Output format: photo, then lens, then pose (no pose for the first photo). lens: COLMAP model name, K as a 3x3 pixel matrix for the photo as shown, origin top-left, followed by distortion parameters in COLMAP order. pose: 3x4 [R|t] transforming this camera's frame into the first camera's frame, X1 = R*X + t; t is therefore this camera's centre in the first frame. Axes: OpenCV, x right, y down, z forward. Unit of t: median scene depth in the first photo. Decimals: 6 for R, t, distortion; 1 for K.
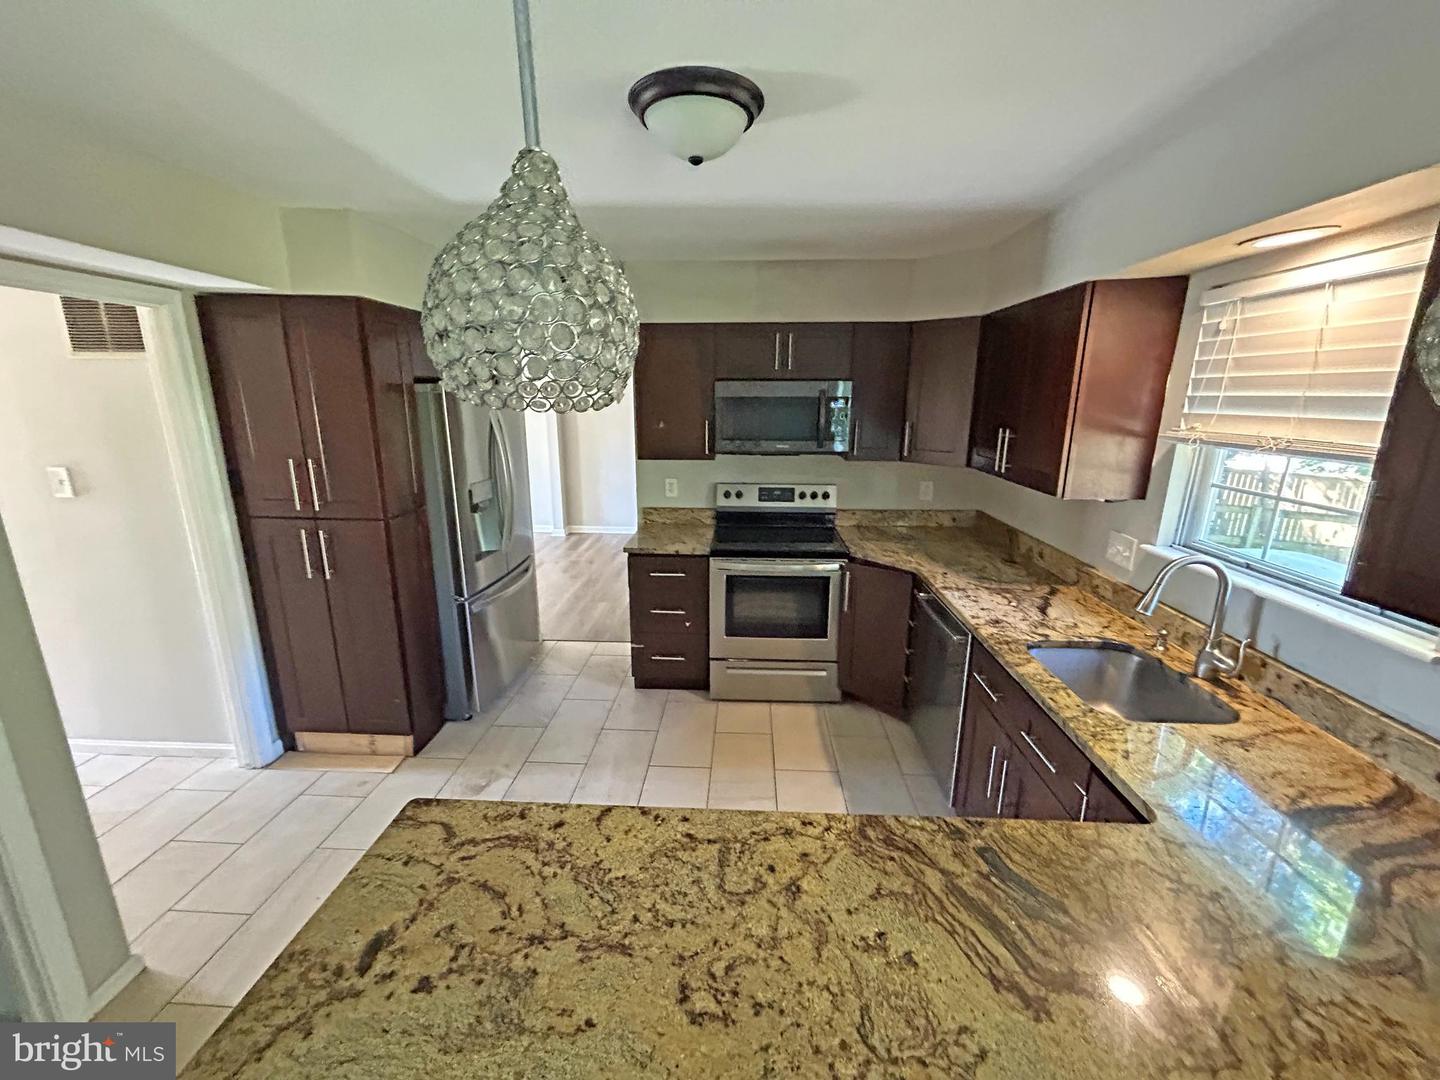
lens RADIAL K [[575.0, 0, 713.3], [0, 575.0, 537.6], [0, 0, 1]] dist [0.001477, 0.000197]
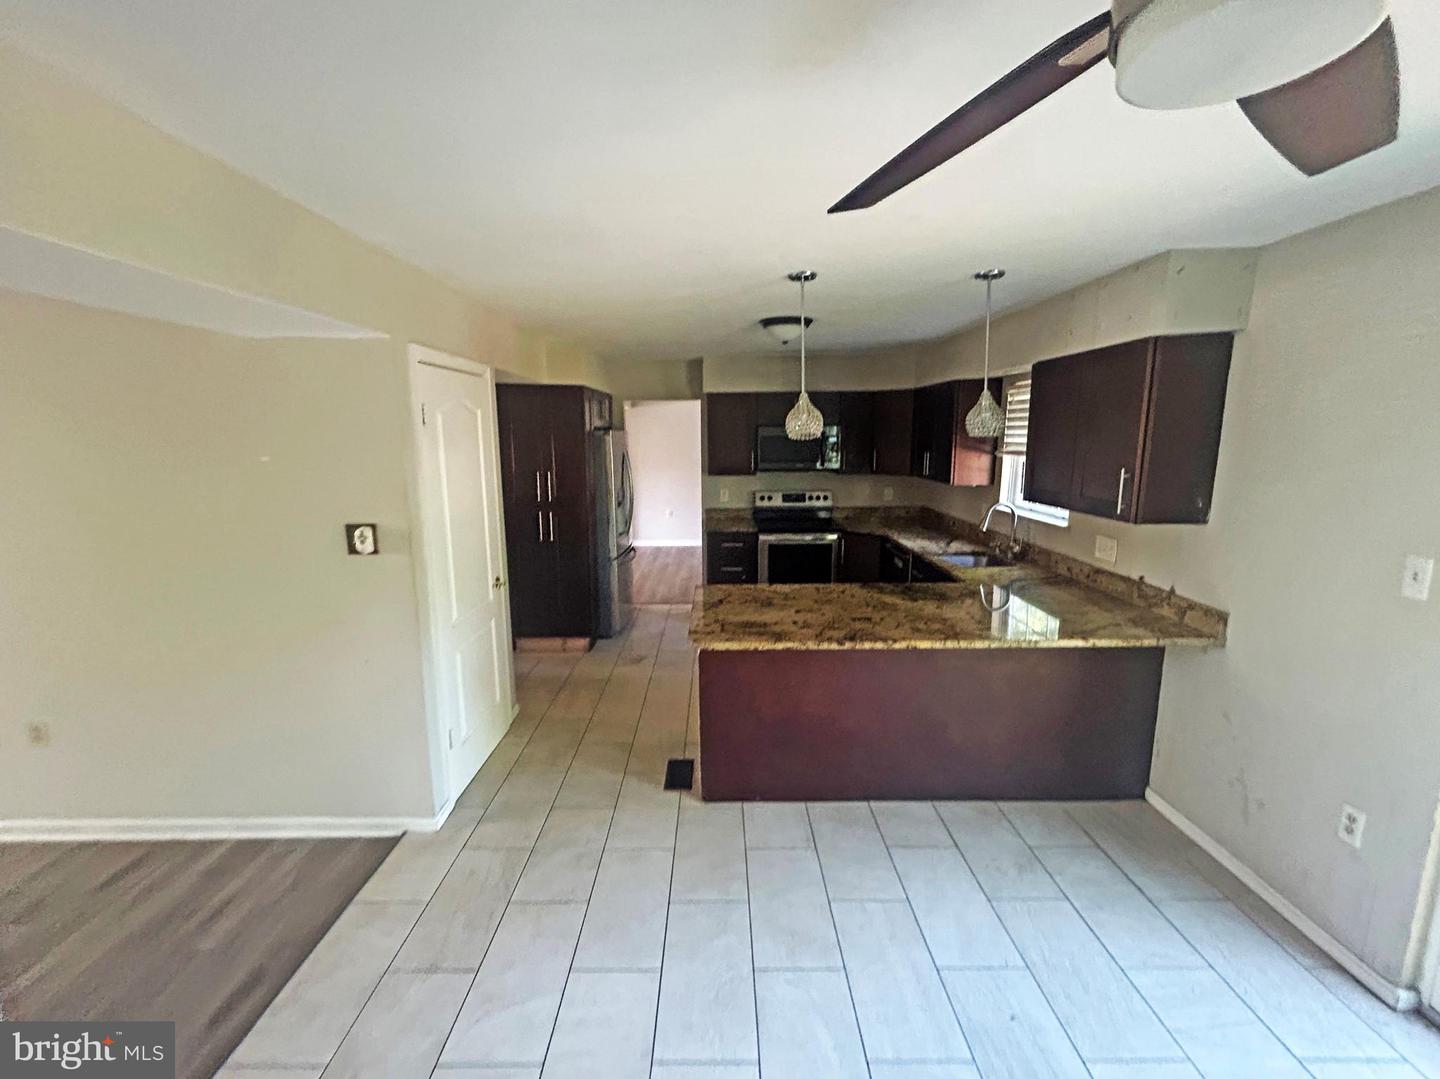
lens RADIAL K [[587.8, 0, 718.4], [0, 587.8, 535.9], [0, 0, 1]] dist [0.002332, 0.001048]
pose [[0.998413, -0.017201, 0.053616, -0.213447], [0.021022, 0.997216, -0.071545, 0.162221], [-0.052236, 0.072559, 0.995995, -0.663863]]
